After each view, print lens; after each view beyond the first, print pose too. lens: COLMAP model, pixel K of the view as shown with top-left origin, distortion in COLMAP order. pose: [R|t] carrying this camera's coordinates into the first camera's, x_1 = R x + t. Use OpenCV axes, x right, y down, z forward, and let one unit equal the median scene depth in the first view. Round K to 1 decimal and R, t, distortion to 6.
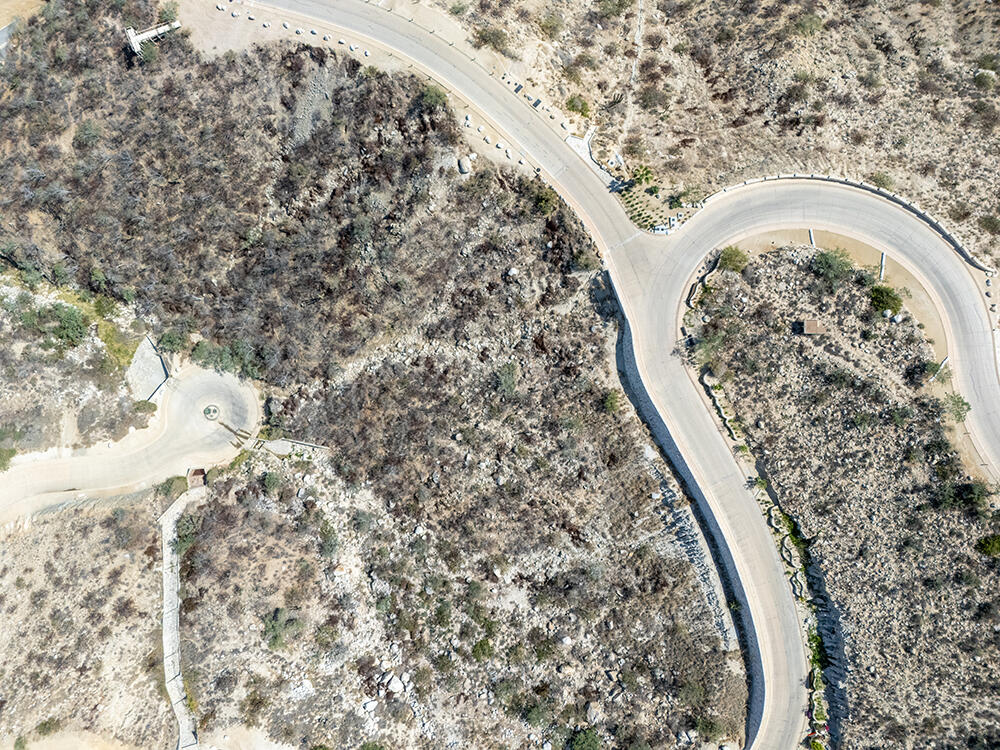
lens RADIAL K [[733.5, 0, 501.2], [0, 733.5, 376.5], [0, 0, 1]] dist [0.033825, -0.015598]
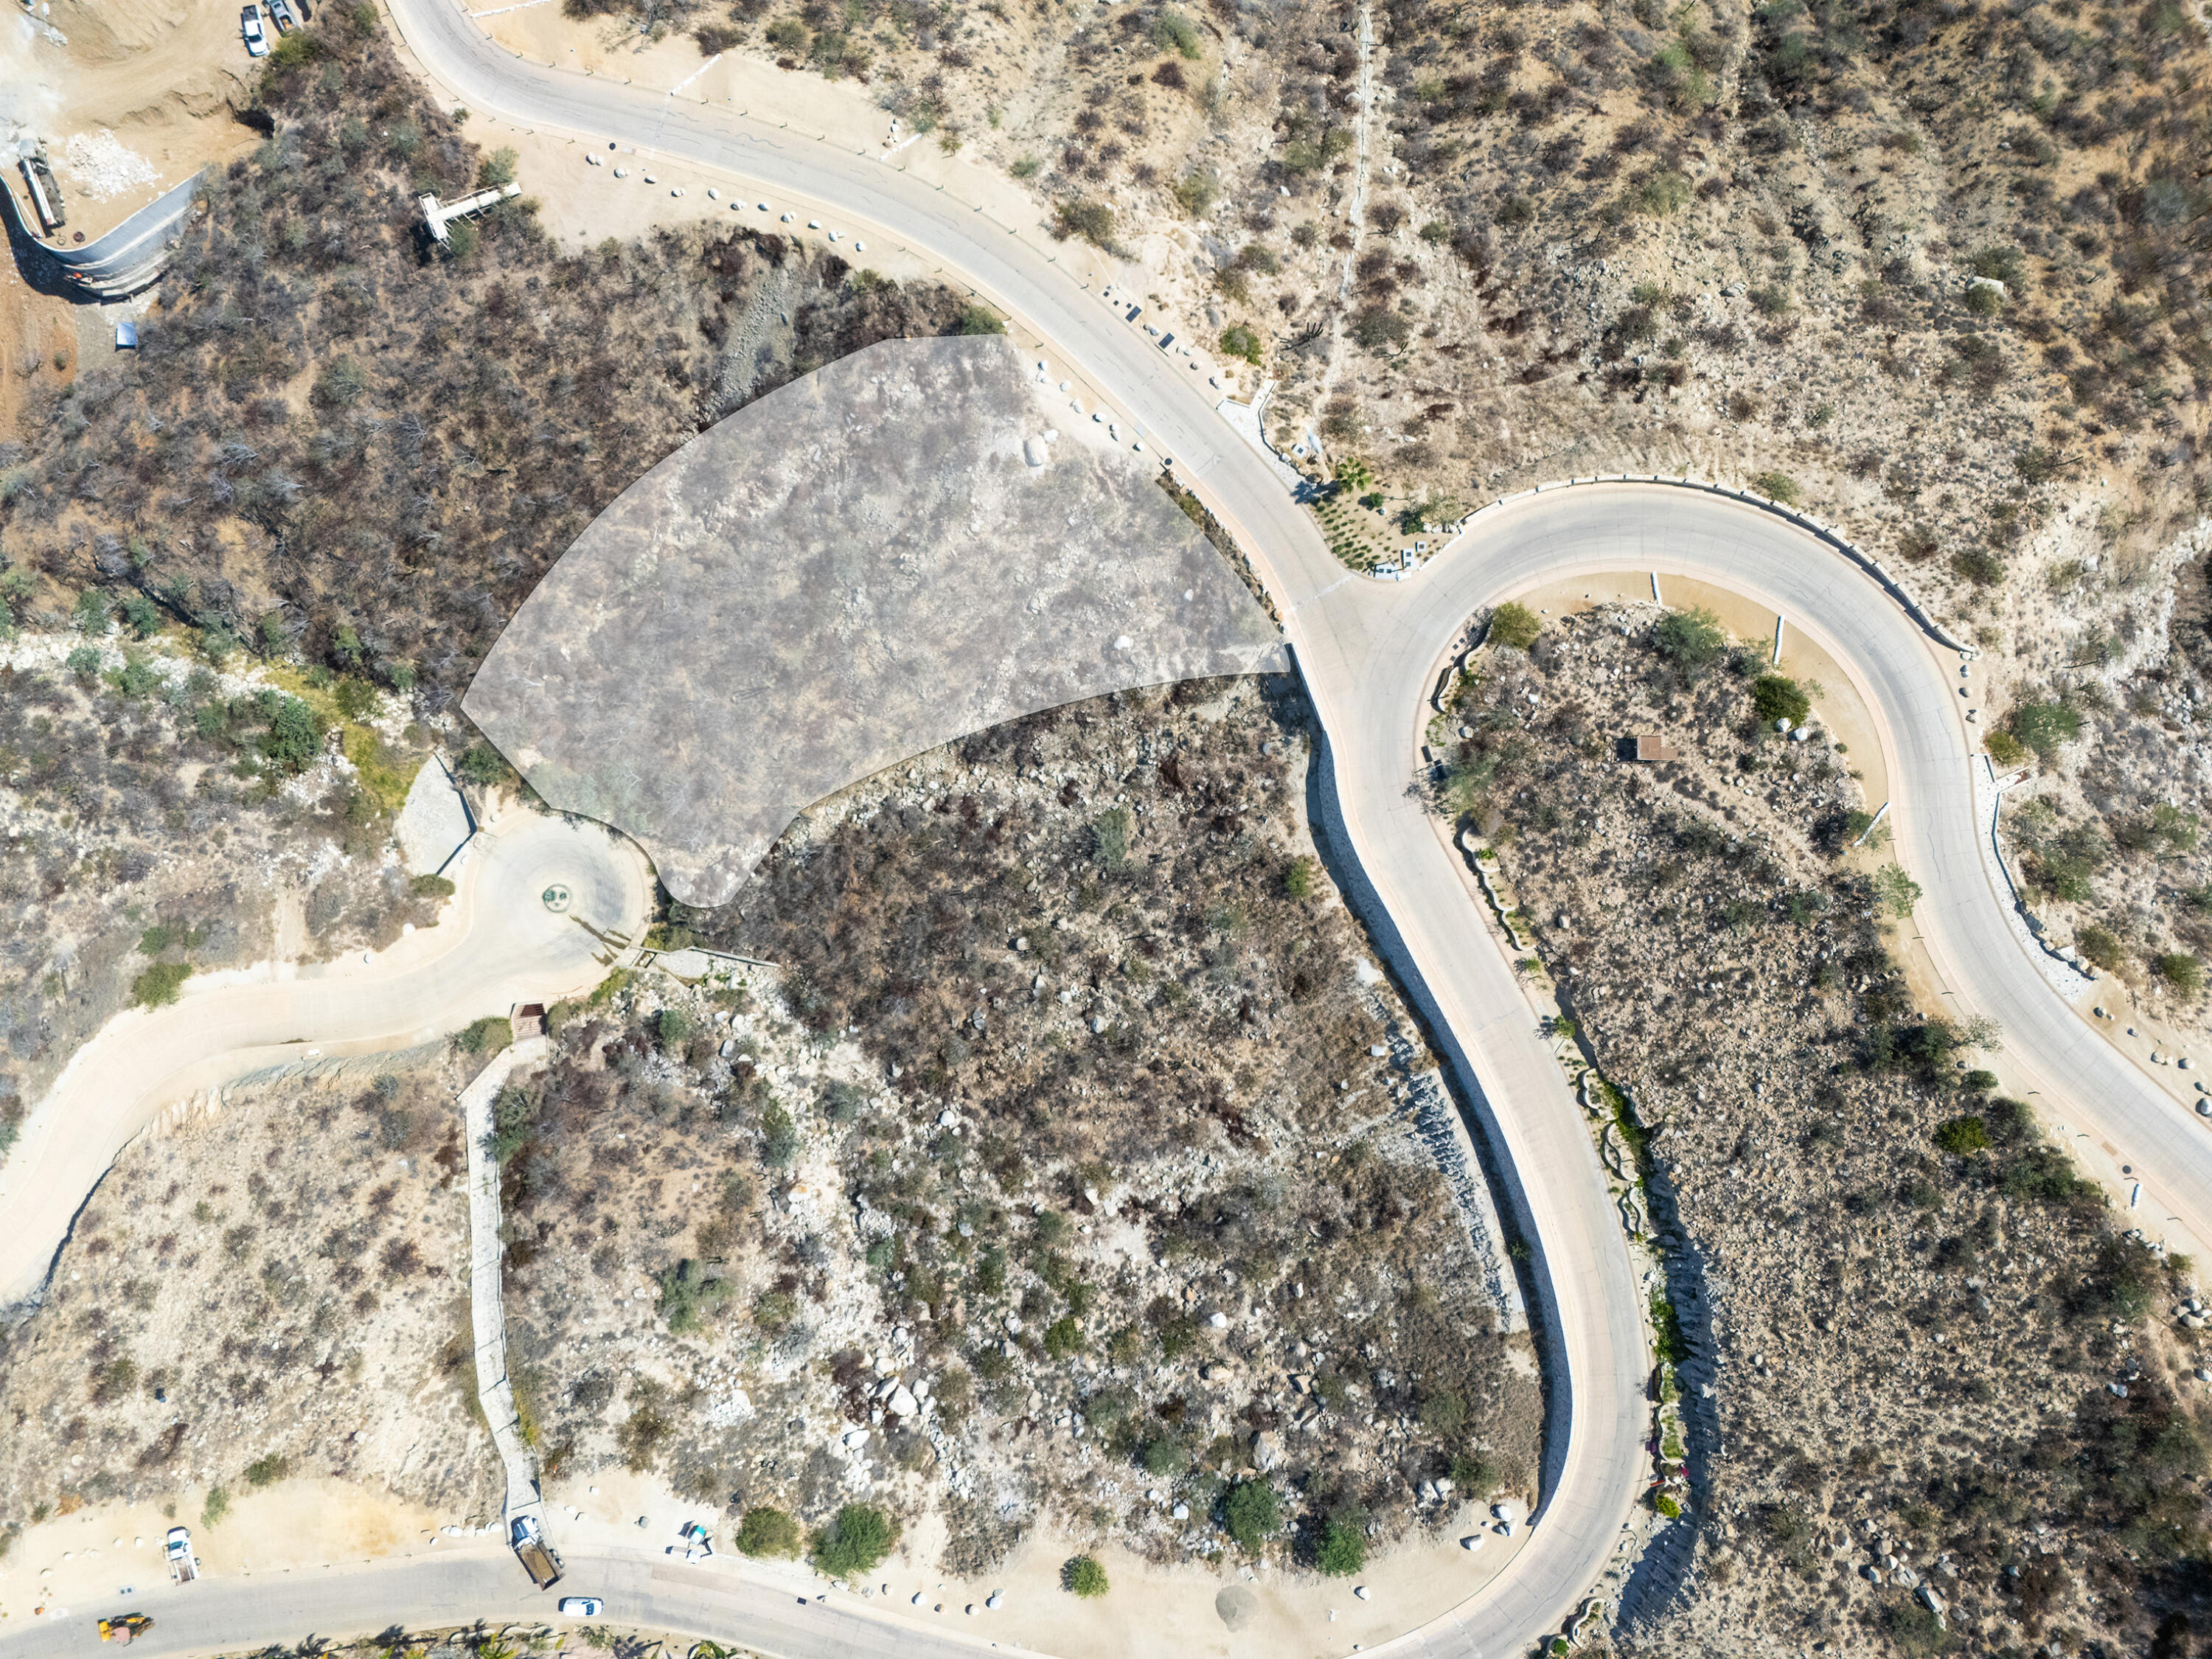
lens RADIAL K [[1622.5, 0, 1106.4], [0, 1622.5, 830.3], [0, 0, 1]] dist [0.033825, -0.015598]
pose [[0.999974, 0.005579, -0.004491, 0.009995], [-0.005592, 0.999981, -0.002738, 0.001208], [0.004476, 0.002763, 0.999986, -0.206800]]
